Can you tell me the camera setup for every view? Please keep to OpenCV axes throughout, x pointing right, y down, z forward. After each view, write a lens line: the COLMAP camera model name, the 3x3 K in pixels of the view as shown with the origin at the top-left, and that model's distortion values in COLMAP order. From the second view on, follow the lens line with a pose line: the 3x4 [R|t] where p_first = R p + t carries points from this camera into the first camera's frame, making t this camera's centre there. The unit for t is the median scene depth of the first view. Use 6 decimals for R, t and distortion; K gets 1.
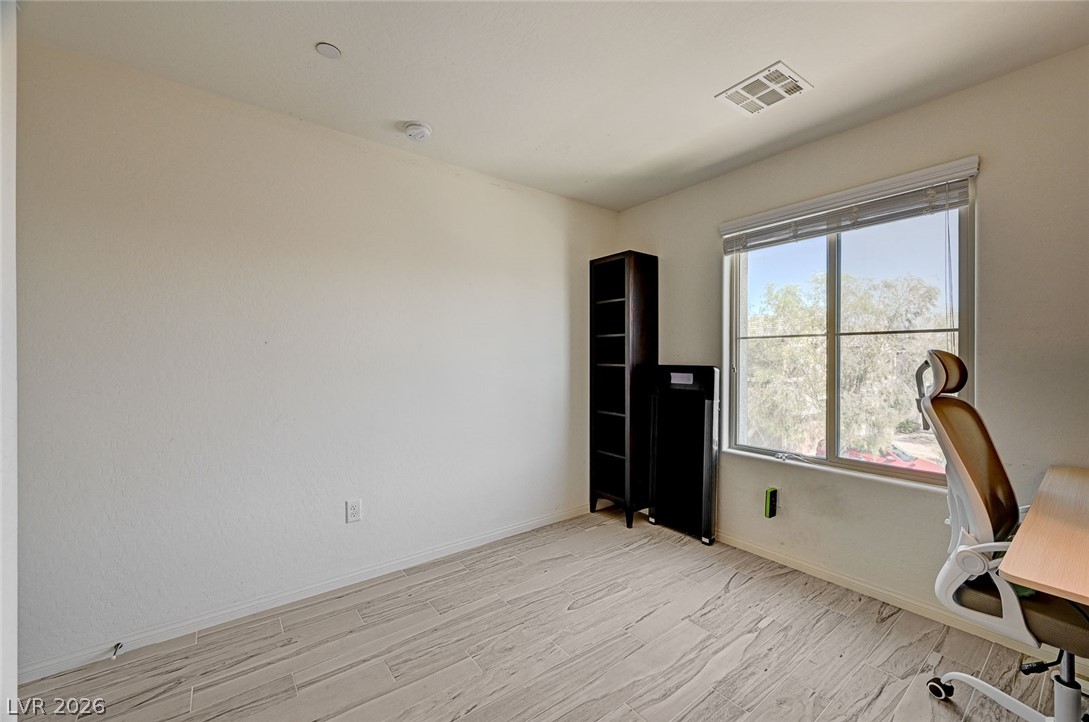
lens RADIAL K [[436.5, 0, 547.7], [0, 436.5, 367.2], [0, 0, 1]] dist [-0.005951, 0.002856]
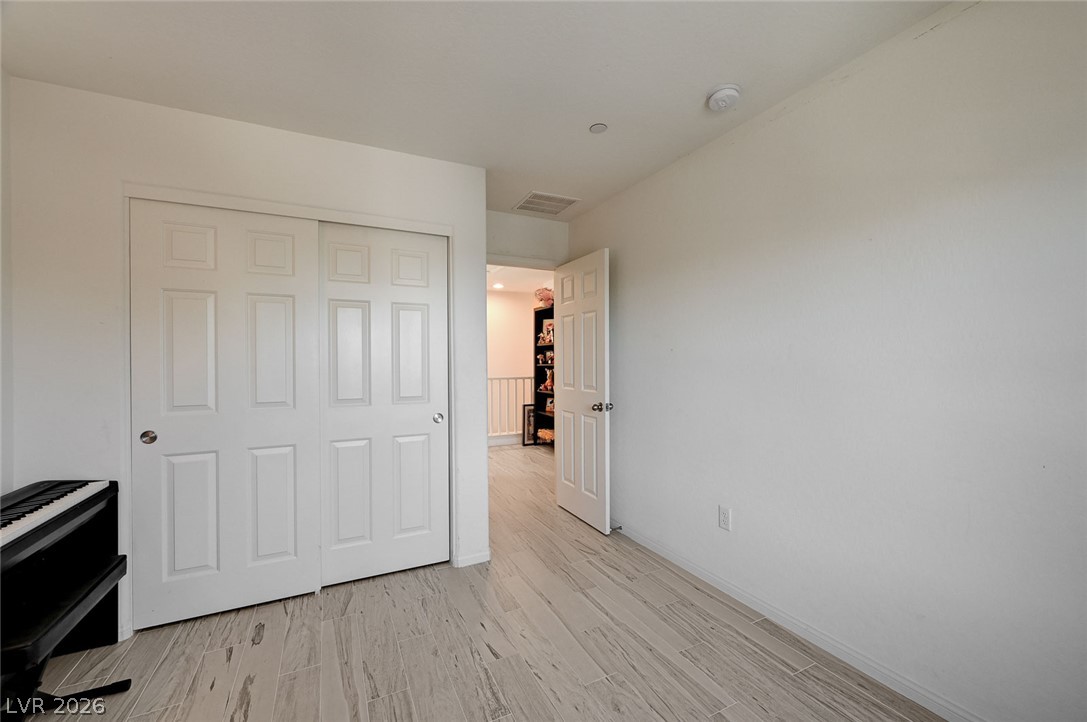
lens RADIAL K [[435.7, 0, 546.7], [0, 435.7, 359.3], [0, 0, 1]] dist [-0.005951, 0.002856]
pose [[-0.179785, 0.002981, -0.983701, 0.681253], [-0.020448, 0.999768, 0.006767, -0.031173], [0.983493, 0.021332, -0.179682, 0.890135]]
